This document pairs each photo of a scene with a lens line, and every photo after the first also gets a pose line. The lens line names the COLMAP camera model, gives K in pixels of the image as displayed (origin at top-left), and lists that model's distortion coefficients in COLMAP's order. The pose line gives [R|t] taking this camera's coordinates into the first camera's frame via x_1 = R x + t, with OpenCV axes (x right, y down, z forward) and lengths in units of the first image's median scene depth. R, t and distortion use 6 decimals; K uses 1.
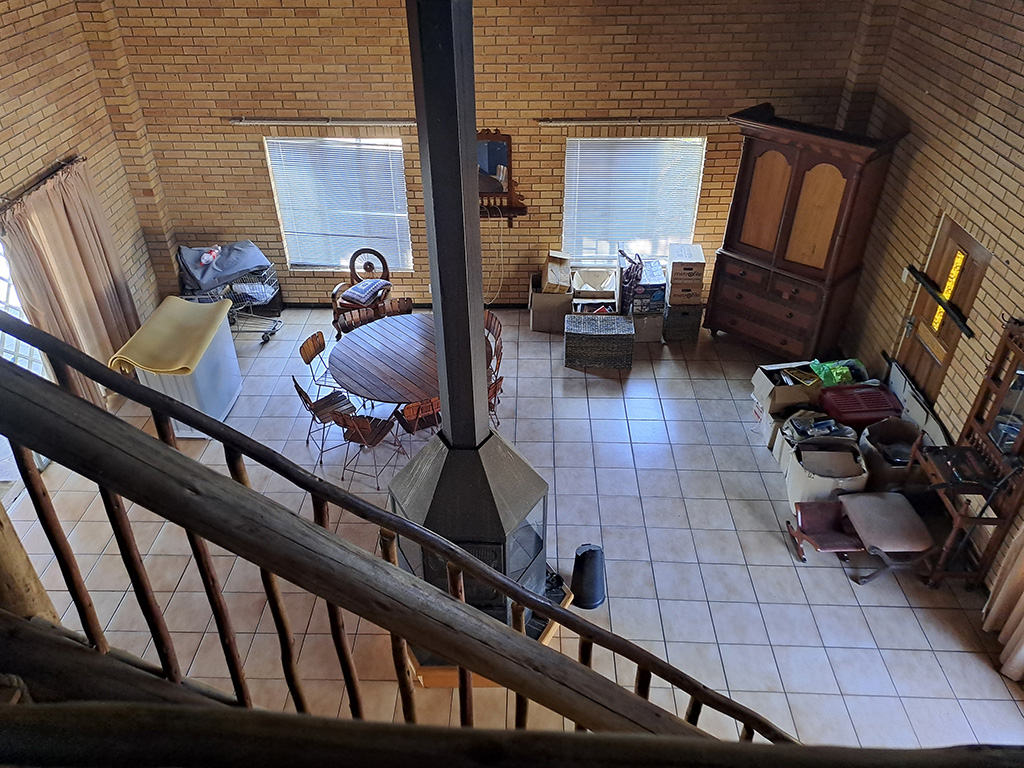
lens RADIAL K [[765.9, 0, 513.2], [0, 765.9, 376.9], [0, 0, 1]] dist [0.051895, -0.048566]
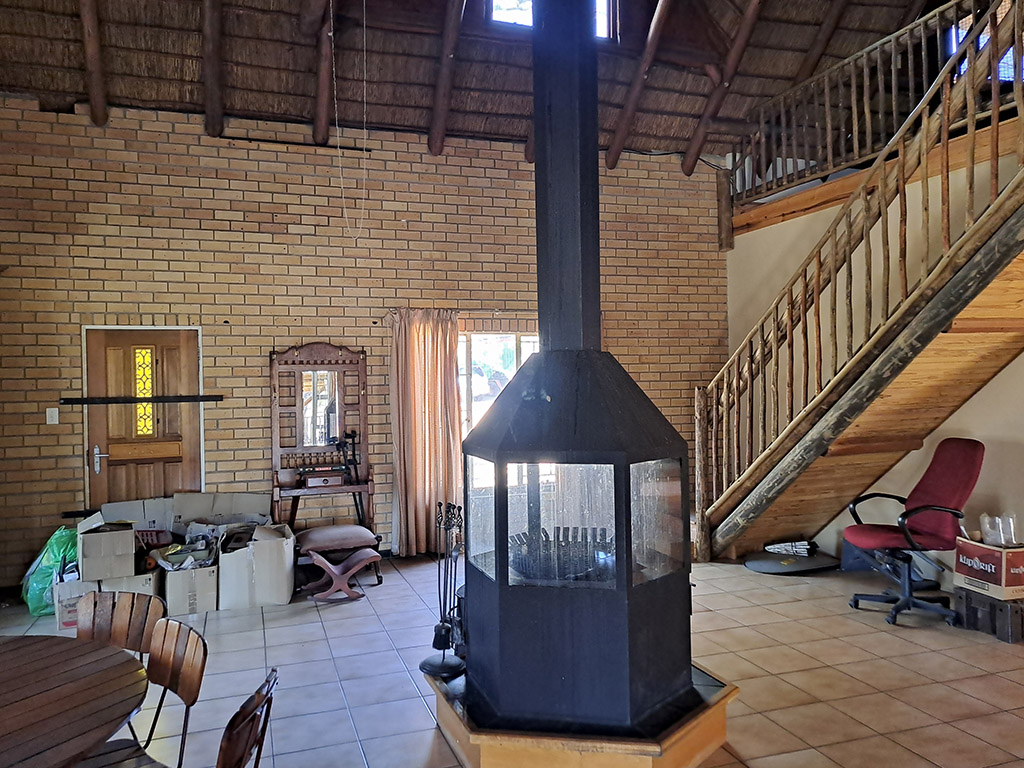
lens RADIAL K [[765.9, 0, 509.5], [0, 765.9, 385.7], [0, 0, 1]] dist [0.051895, -0.048566]
pose [[-0.348799, 0.011646, 0.937125, -0.436849], [0.546547, 0.814814, 0.193299, -0.042476], [-0.761332, 0.579605, -0.290572, 0.754131]]
